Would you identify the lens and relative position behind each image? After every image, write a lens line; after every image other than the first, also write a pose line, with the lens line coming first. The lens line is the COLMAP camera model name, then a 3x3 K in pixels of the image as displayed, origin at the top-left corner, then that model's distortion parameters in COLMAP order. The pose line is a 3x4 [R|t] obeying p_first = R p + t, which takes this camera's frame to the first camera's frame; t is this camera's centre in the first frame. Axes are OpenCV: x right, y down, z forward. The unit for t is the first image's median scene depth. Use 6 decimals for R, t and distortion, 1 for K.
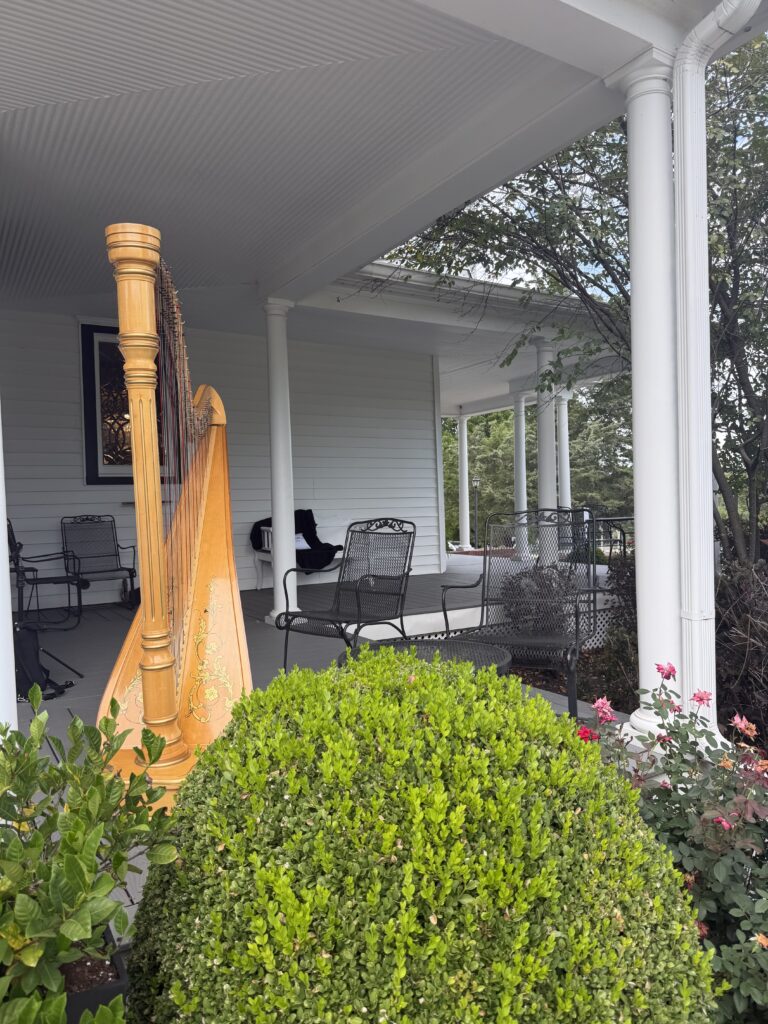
lens RADIAL K [[725.5, 0, 378.5], [0, 725.5, 513.3], [0, 0, 1]] dist [0.054250, -0.092109]
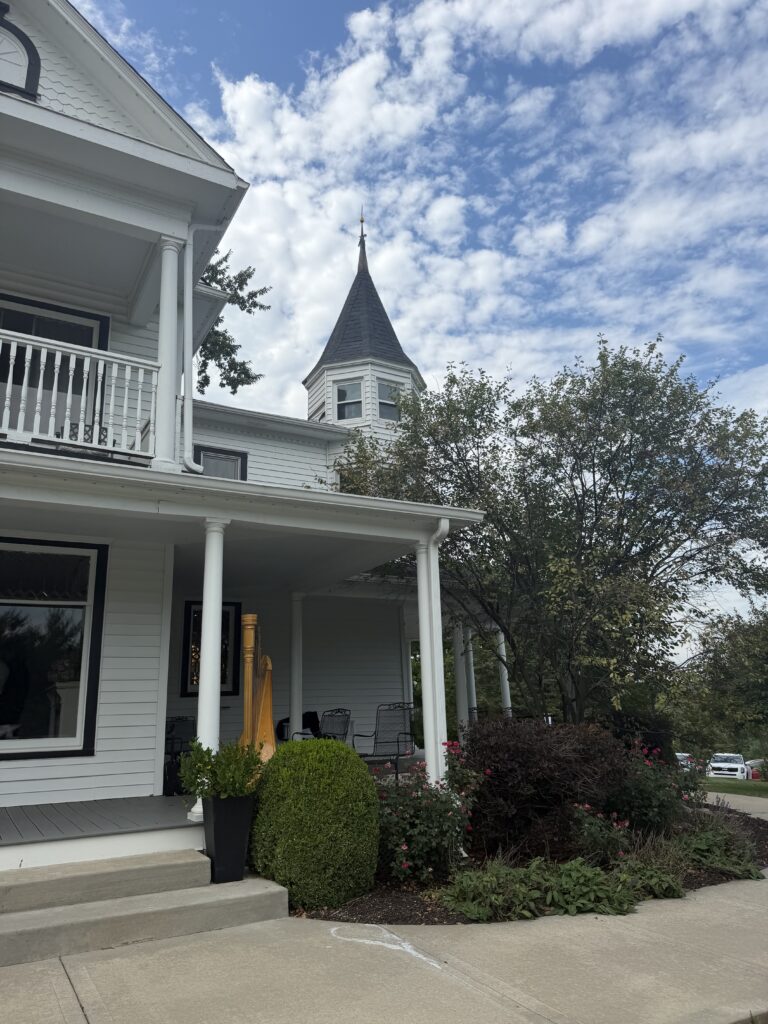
lens RADIAL K [[725.5, 0, 378.5], [0, 725.5, 513.3], [0, 0, 1]] dist [0.054250, -0.092109]
pose [[0.999056, -0.021319, -0.037847, 0.275180], [0.009798, 0.959420, -0.281811, 0.074047], [0.042319, 0.281175, 0.958723, -1.596459]]
